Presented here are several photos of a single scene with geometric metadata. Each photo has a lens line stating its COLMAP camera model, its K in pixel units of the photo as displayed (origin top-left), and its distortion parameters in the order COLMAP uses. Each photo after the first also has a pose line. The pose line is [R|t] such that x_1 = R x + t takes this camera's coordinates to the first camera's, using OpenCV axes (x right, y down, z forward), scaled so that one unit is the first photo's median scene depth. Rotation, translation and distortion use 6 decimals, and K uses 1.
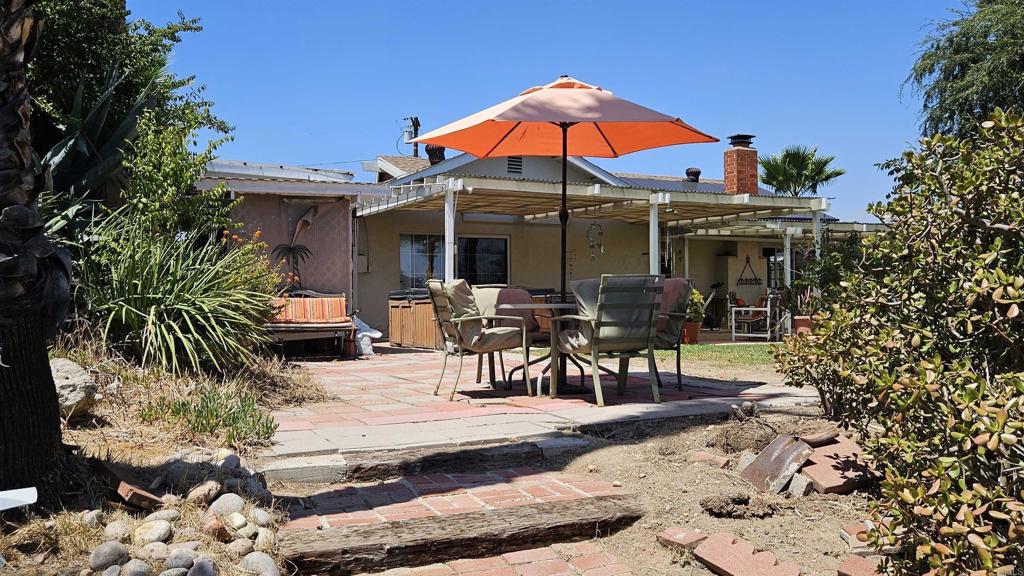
lens RADIAL K [[794.6, 0, 512.0], [0, 794.6, 288.0], [0, 0, 1]] dist [-0.008181, -0.005111]
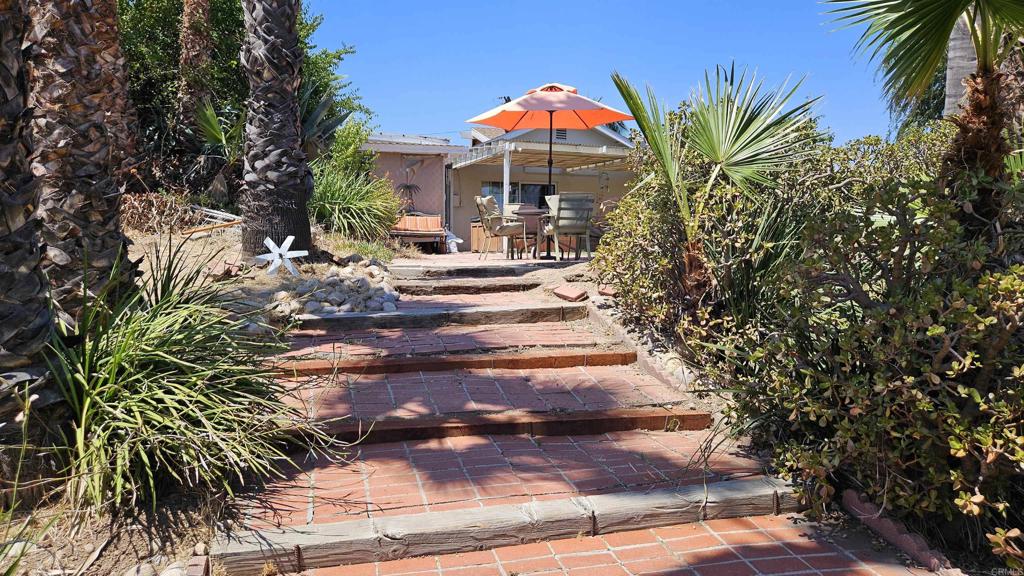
lens RADIAL K [[673.0, 0, 512.0], [0, 673.0, 288.0], [0, 0, 1]] dist [0.005144, 0.000659]
pose [[0.990867, 0.023725, -0.132740, 0.126827], [-0.014047, 0.997205, 0.073382, 0.056120], [0.134110, -0.070847, 0.988431, -0.368621]]
